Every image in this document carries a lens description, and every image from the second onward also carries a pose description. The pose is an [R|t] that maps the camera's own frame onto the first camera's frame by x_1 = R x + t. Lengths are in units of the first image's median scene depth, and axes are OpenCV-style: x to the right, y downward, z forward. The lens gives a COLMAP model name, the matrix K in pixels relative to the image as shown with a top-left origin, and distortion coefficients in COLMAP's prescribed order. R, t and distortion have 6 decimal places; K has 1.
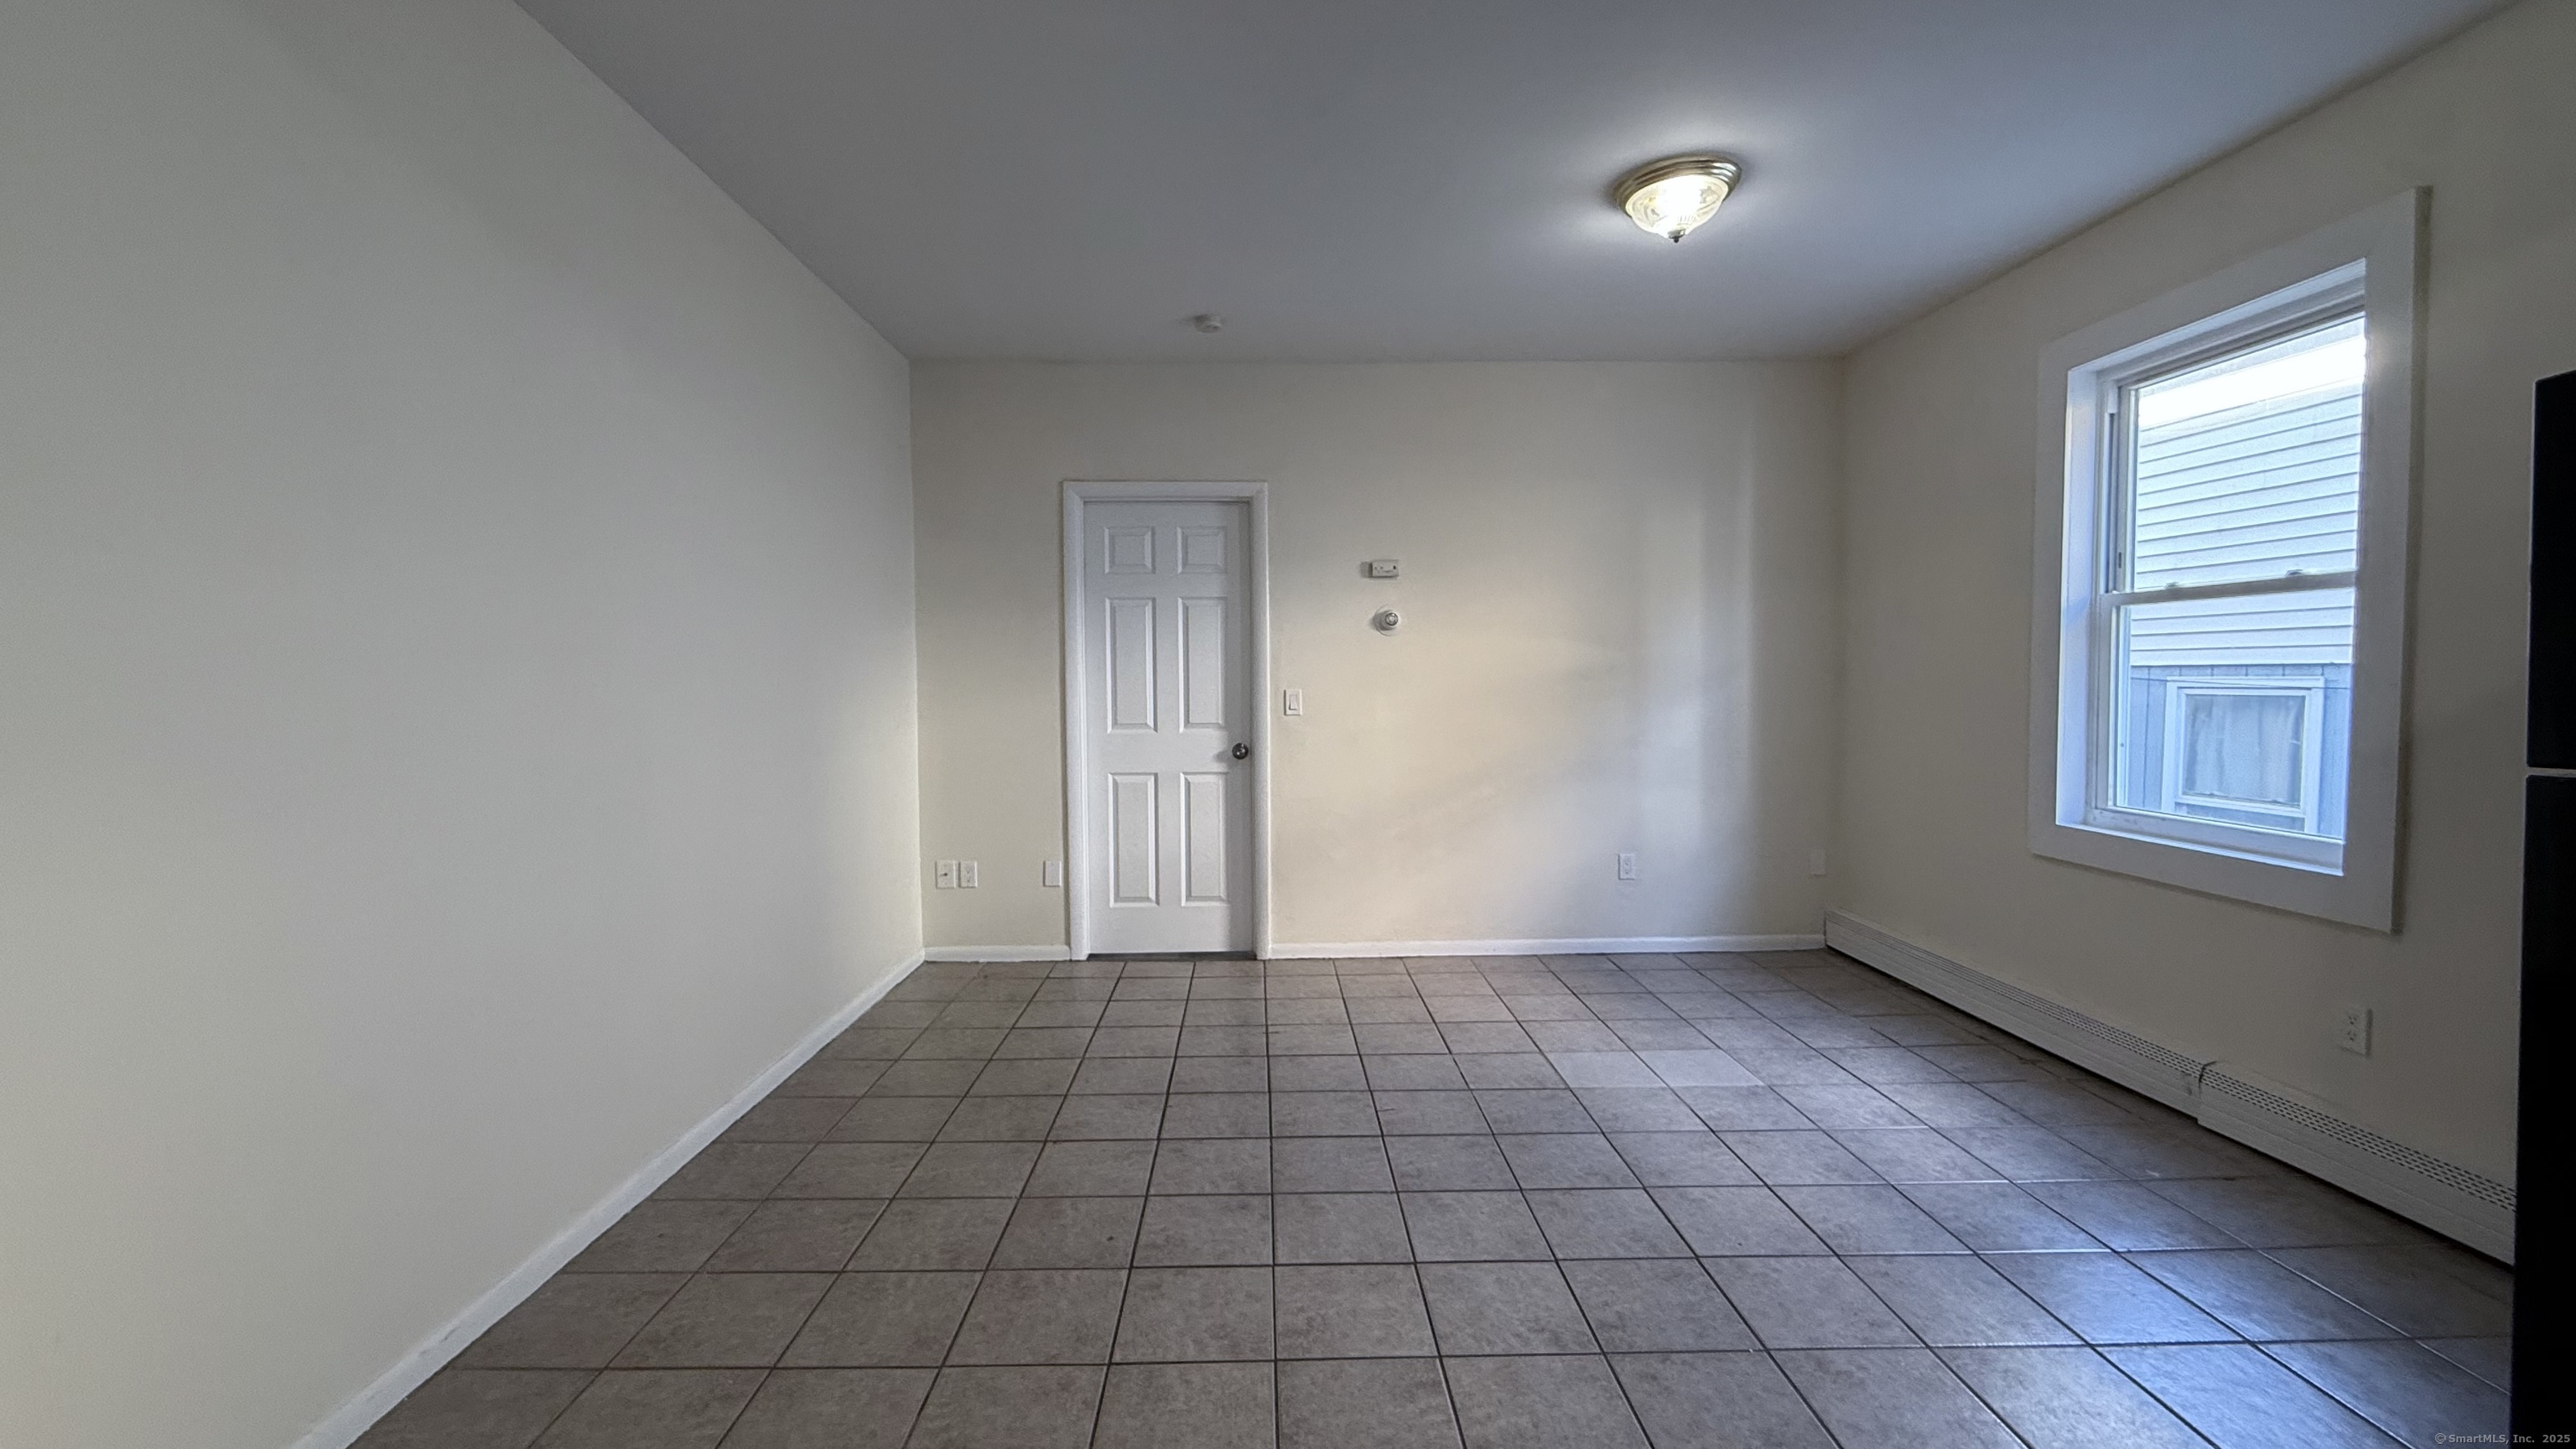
lens RADIAL K [[1027.2, 0, 1279.2], [0, 1027.2, 725.4], [0, 0, 1]] dist [0.002236, -0.000407]
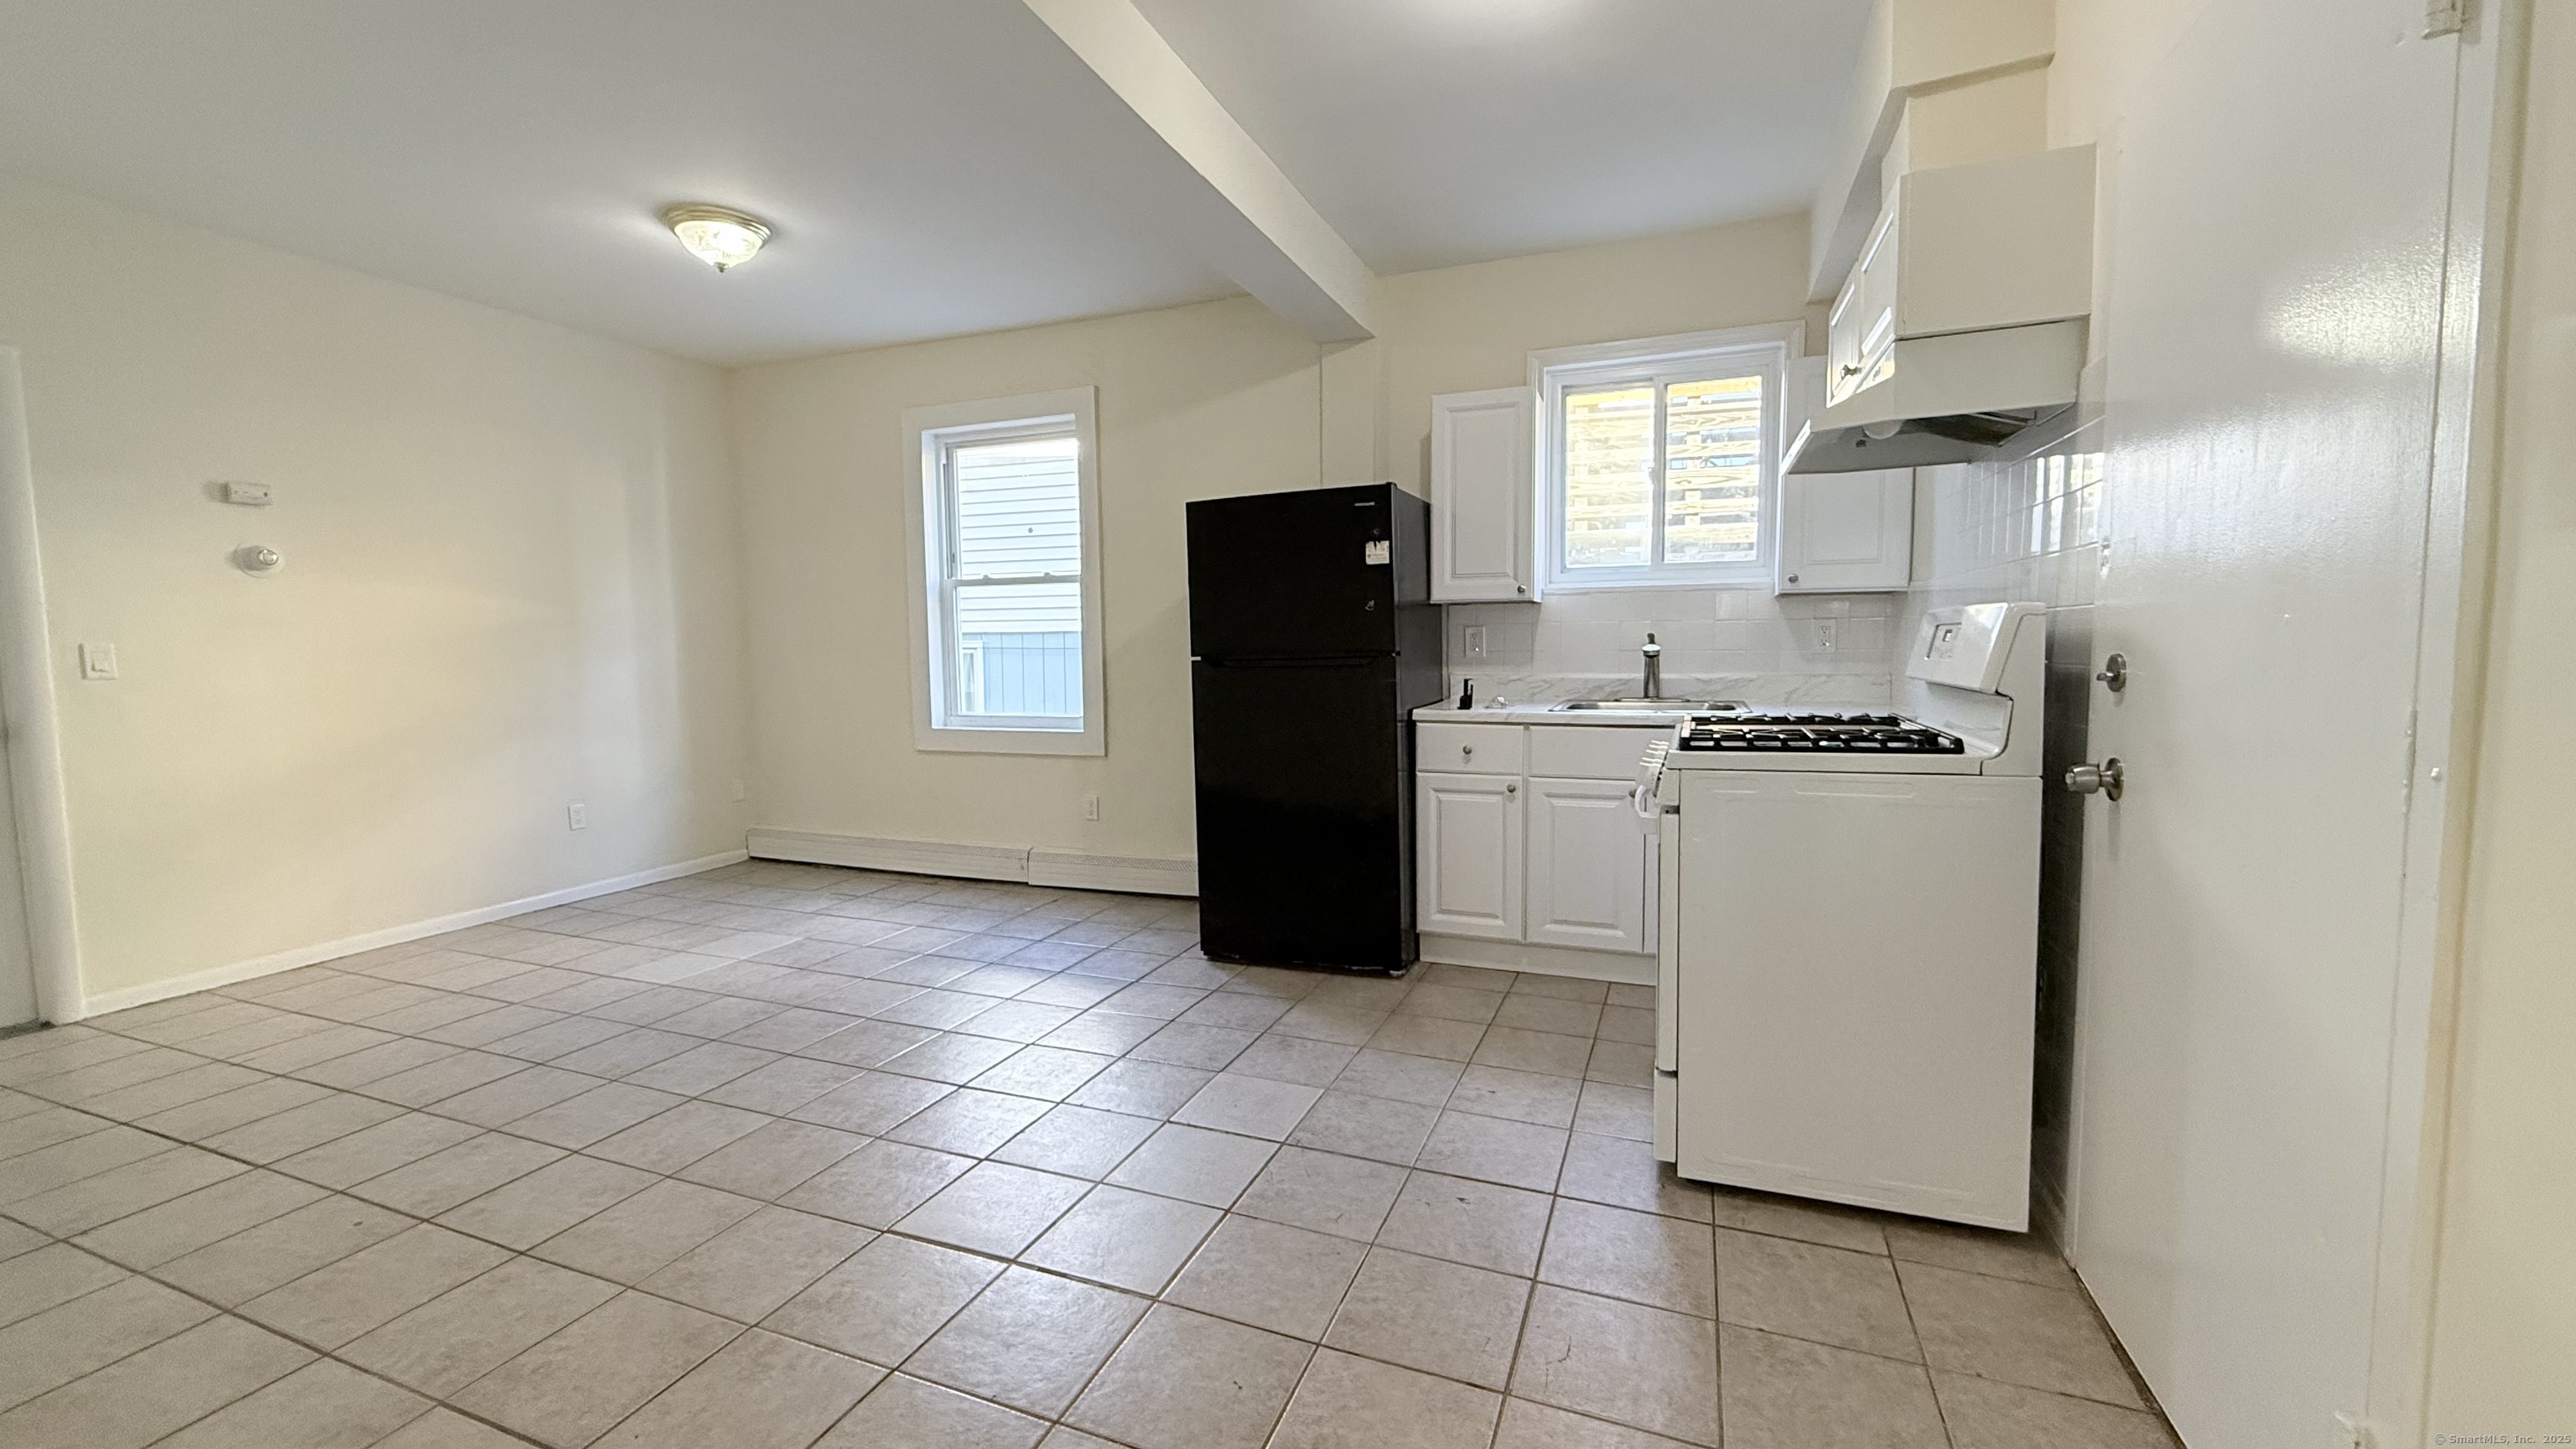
lens RADIAL K [[1027.2, 0, 1273.6], [0, 1027.2, 728.9], [0, 0, 1]] dist [0.002236, -0.000407]
pose [[0.398080, -0.071471, 0.914562, -0.475509], [0.050733, 0.997150, 0.055843, 0.040037], [-0.915947, 0.024168, 0.400571, -0.085290]]
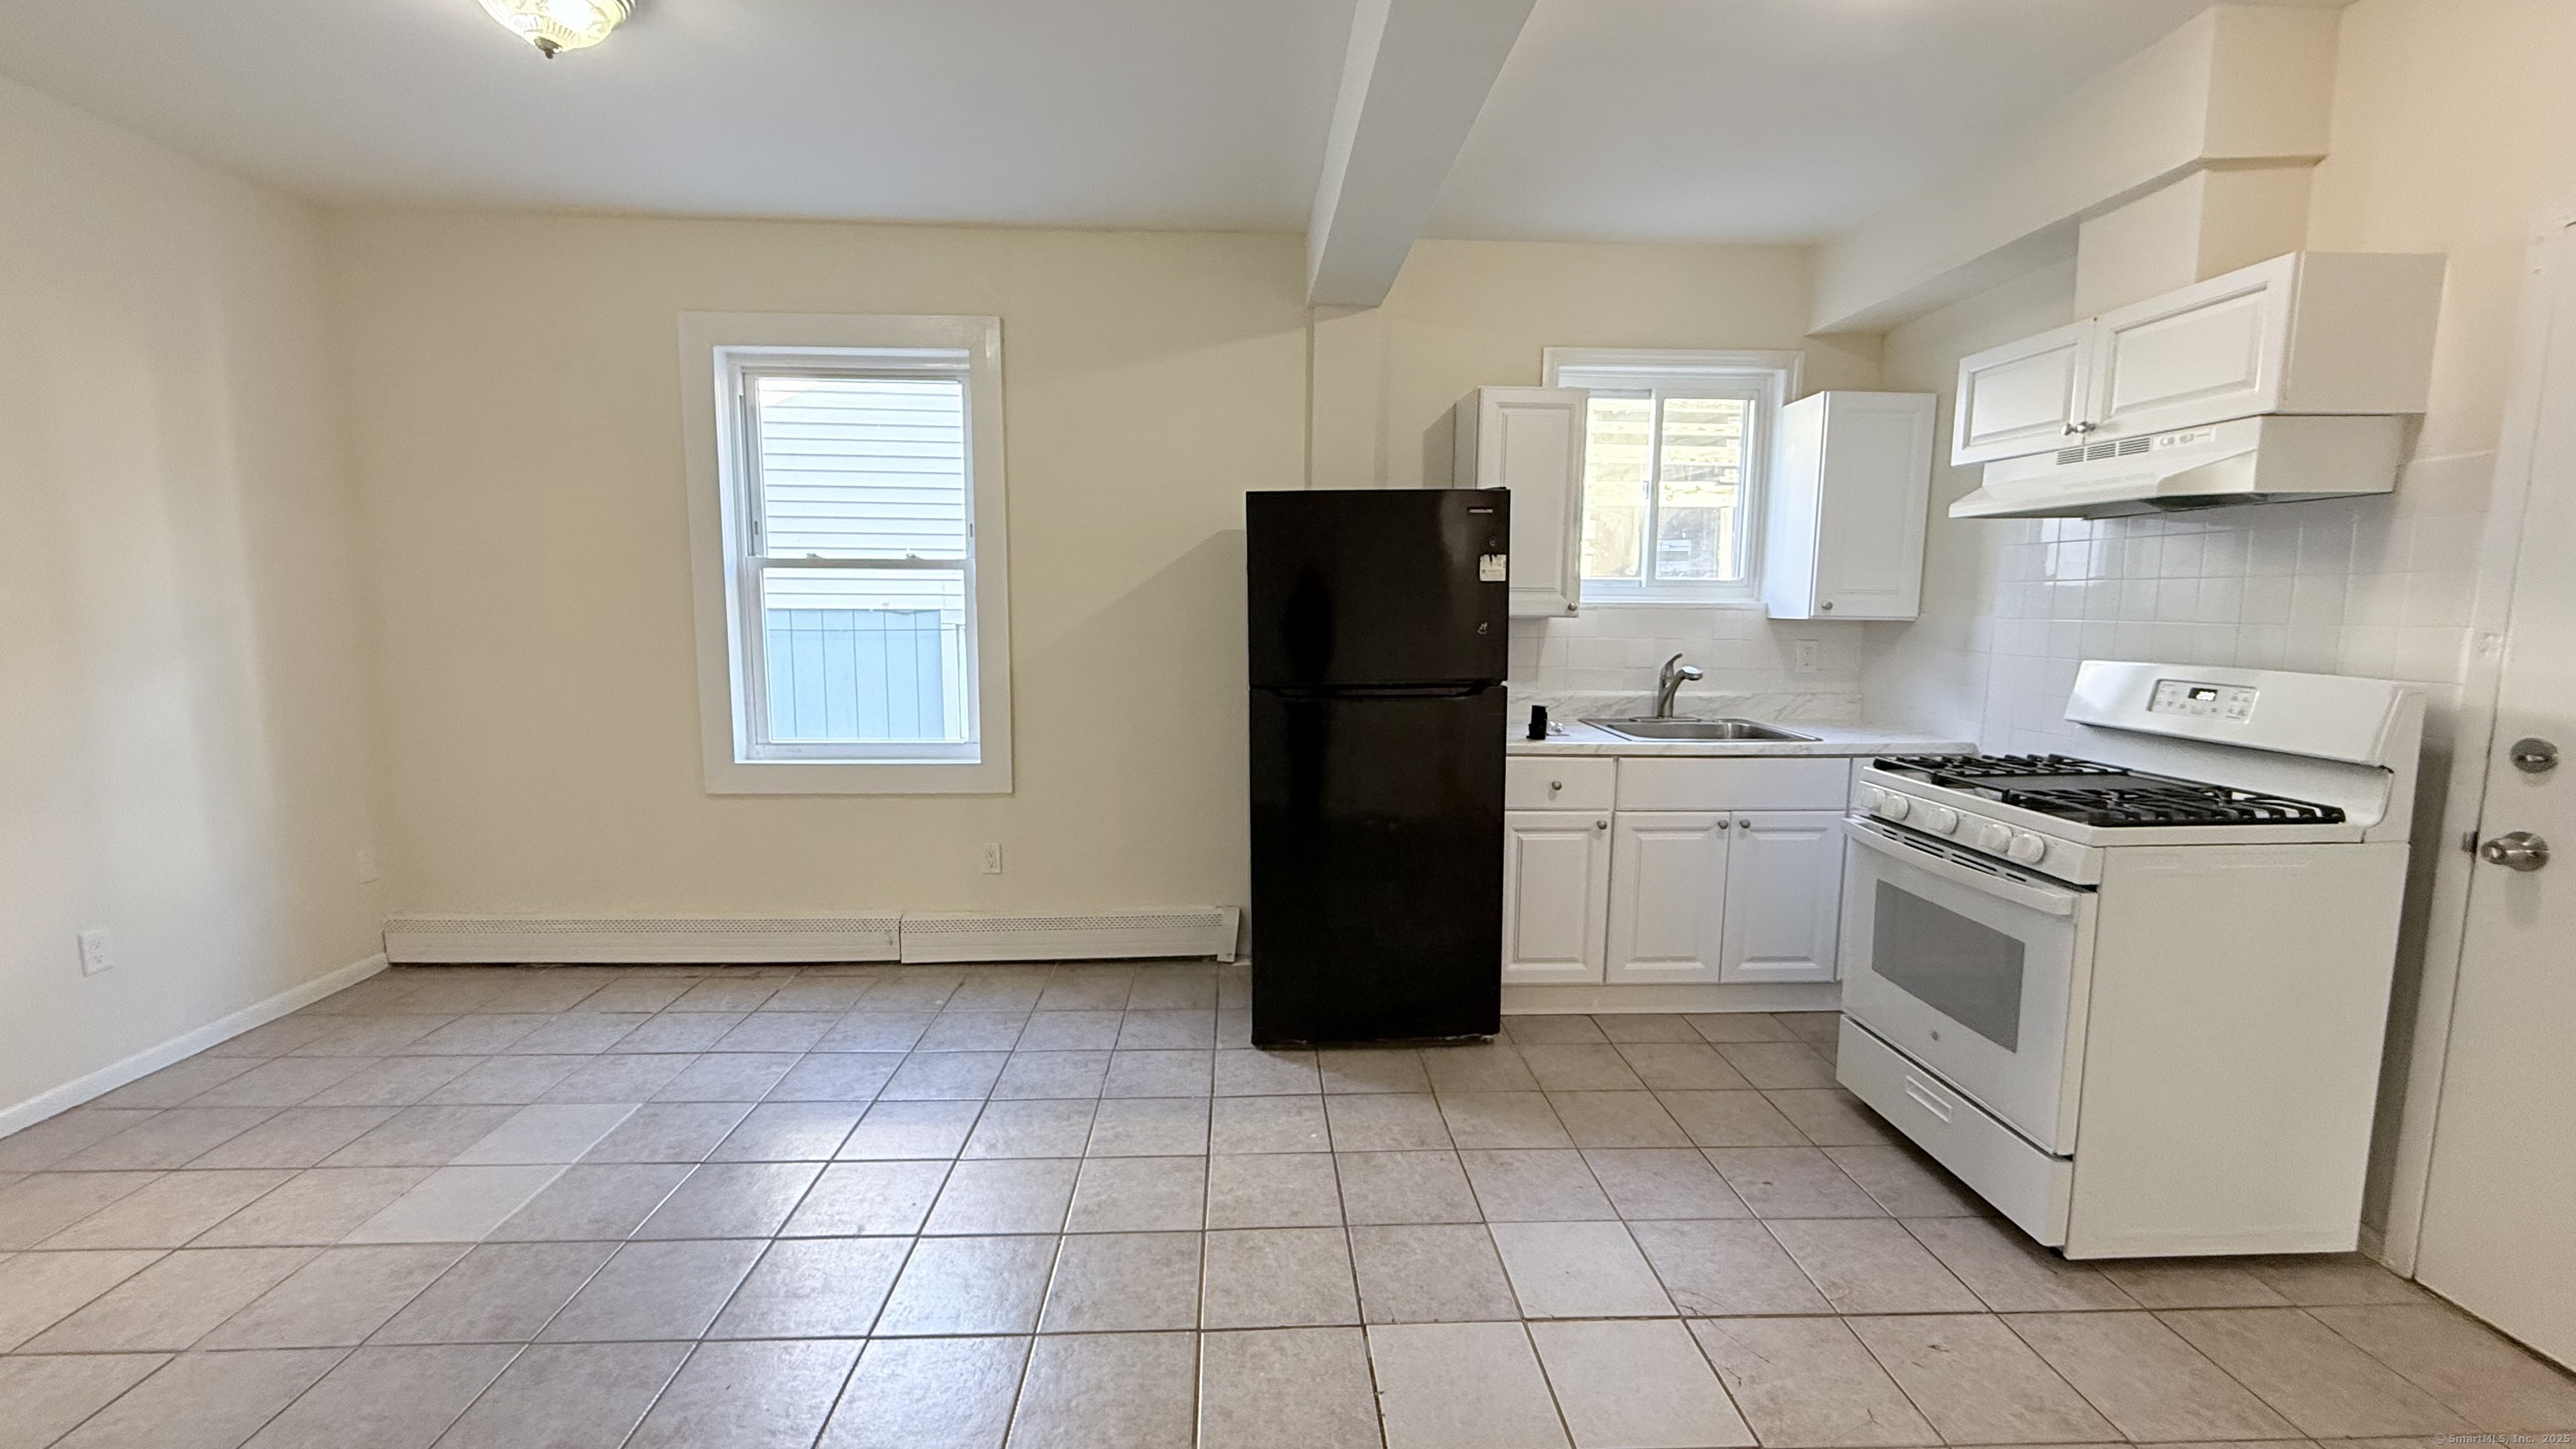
lens RADIAL K [[1027.2, 0, 1272.1], [0, 1027.2, 727.7], [0, 0, 1]] dist [0.002236, -0.000407]
pose [[-0.015424, -0.114876, 0.993260, -0.376395], [0.039173, 0.992546, 0.115402, -0.050600], [-0.999113, 0.040689, -0.010809, 0.462716]]
